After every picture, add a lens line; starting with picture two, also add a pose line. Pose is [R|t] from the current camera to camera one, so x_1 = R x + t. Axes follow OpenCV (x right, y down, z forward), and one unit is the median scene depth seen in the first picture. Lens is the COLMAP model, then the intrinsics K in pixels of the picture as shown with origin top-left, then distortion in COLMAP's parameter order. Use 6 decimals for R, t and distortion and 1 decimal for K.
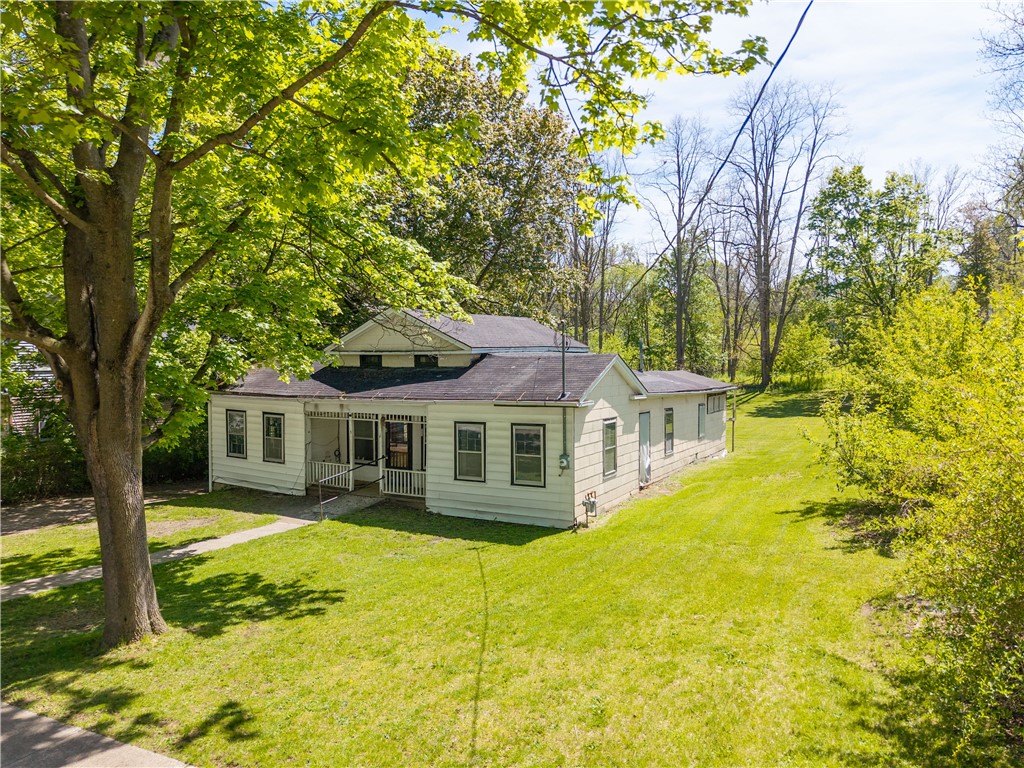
lens RADIAL K [[686.0, 0, 515.1], [0, 686.0, 378.1], [0, 0, 1]] dist [0.032852, -0.029807]
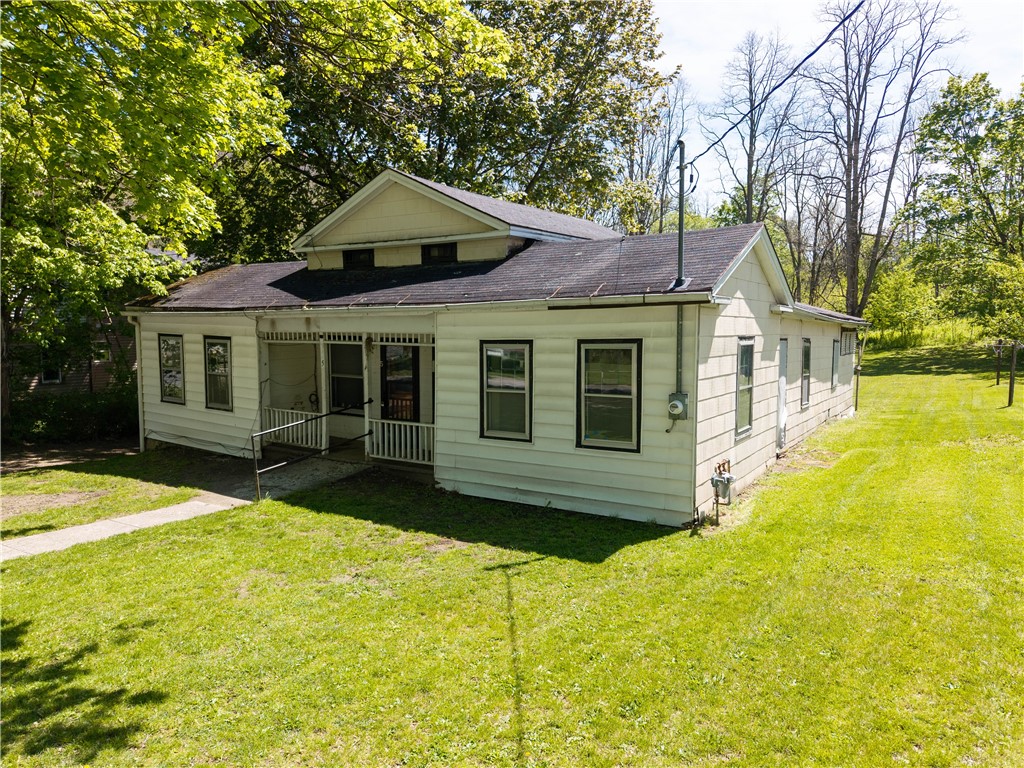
lens RADIAL K [[686.0, 0, 512.2], [0, 686.0, 385.2], [0, 0, 1]] dist [0.032852, -0.029807]
pose [[0.997934, 0.009989, -0.063472, -0.020790], [-0.006372, 0.998358, 0.056929, 0.062434], [0.063936, -0.056407, 0.996359, 0.370919]]
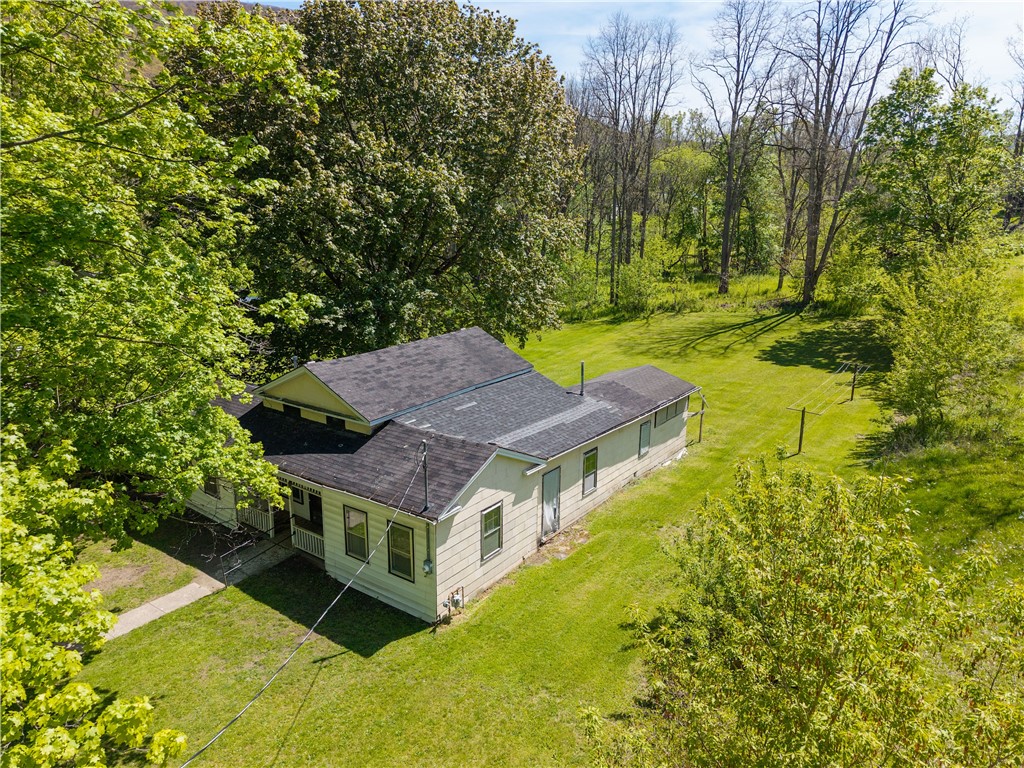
lens RADIAL K [[686.0, 0, 510.3], [0, 686.0, 374.4], [0, 0, 1]] dist [0.032852, -0.029807]
pose [[0.992830, 0.036354, -0.113870, 0.256868], [-0.011479, 0.977224, 0.211900, -0.329141], [0.118980, -0.209074, 0.970635, 0.034557]]
